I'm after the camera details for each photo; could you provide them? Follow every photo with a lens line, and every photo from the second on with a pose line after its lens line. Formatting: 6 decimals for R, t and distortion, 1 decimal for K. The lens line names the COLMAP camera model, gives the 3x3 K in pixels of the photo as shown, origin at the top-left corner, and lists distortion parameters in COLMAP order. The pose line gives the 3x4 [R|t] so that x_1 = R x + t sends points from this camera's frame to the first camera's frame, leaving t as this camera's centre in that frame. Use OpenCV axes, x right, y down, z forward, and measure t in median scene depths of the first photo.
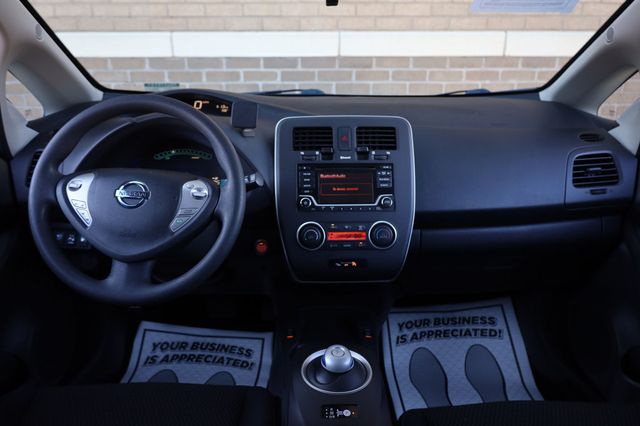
lens RADIAL K [[476.3, 0, 319.8], [0, 476.3, 211.6], [0, 0, 1]] dist [0.004597, -0.001419]
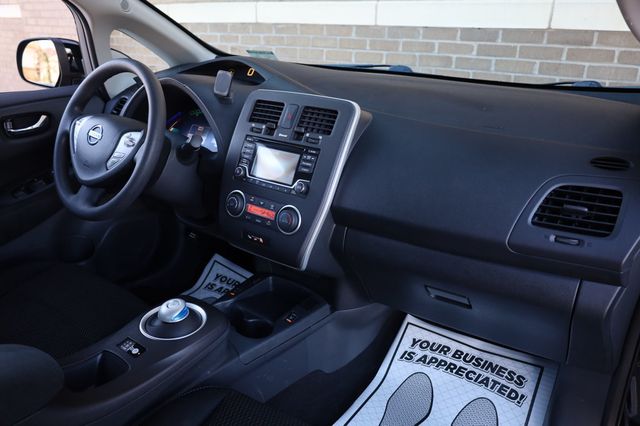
lens RADIAL K [[498.0, 0, 319.8], [0, 498.0, 214.3], [0, 0, 1]] dist [0.009220, 0.001156]
pose [[0.789799, 0.239306, -0.564756, 0.496923], [-0.209441, 0.970628, 0.118389, -0.062482], [0.576499, 0.024780, 0.816722, 0.137941]]
